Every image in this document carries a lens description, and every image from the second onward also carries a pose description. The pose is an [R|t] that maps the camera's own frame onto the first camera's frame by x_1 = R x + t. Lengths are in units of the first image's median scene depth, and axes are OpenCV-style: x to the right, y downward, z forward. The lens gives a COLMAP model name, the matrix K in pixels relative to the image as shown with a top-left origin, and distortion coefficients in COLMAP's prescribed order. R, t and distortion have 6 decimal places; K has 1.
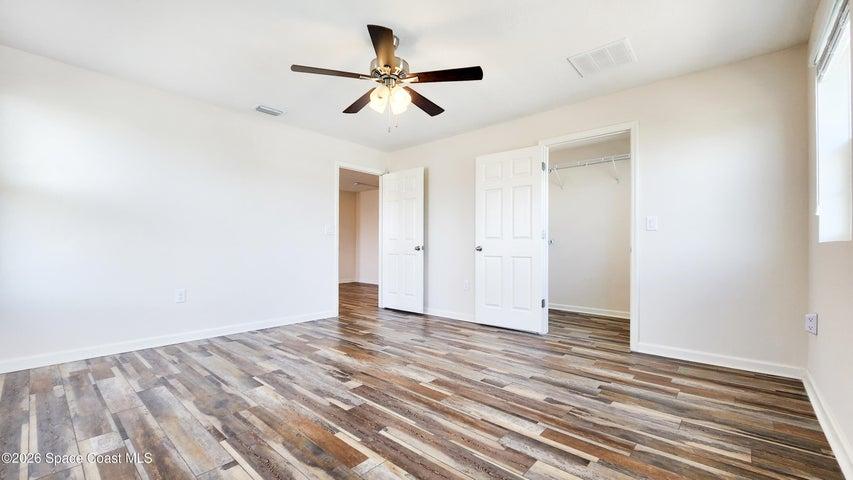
lens RADIAL K [[360.8, 0, 423.7], [0, 360.8, 243.7], [0, 0, 1]] dist [-0.001420, -0.000514]
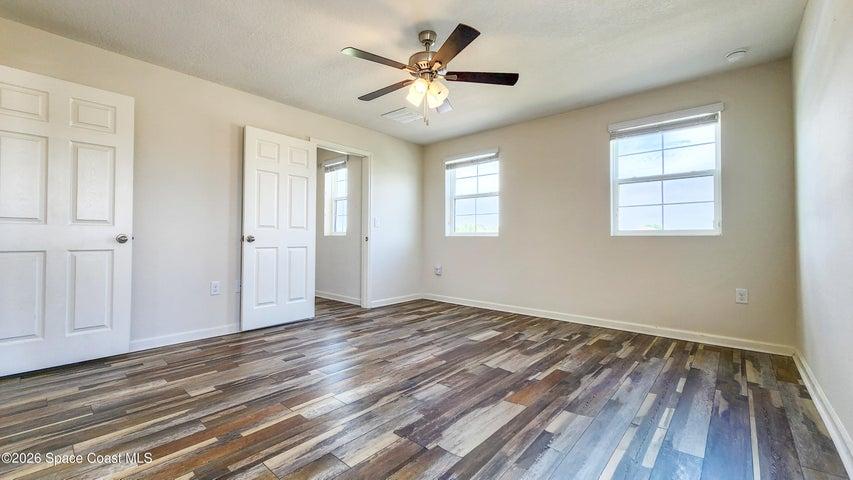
lens RADIAL K [[340.6, 0, 434.9], [0, 340.6, 233.7], [0, 0, 1]] dist [0.000943, 0.000005]
pose [[-0.014320, 0.008307, 0.999863, -0.838010], [-0.014333, 0.999861, -0.008512, 0.003095], [-0.999795, -0.014453, -0.014199, 0.788015]]
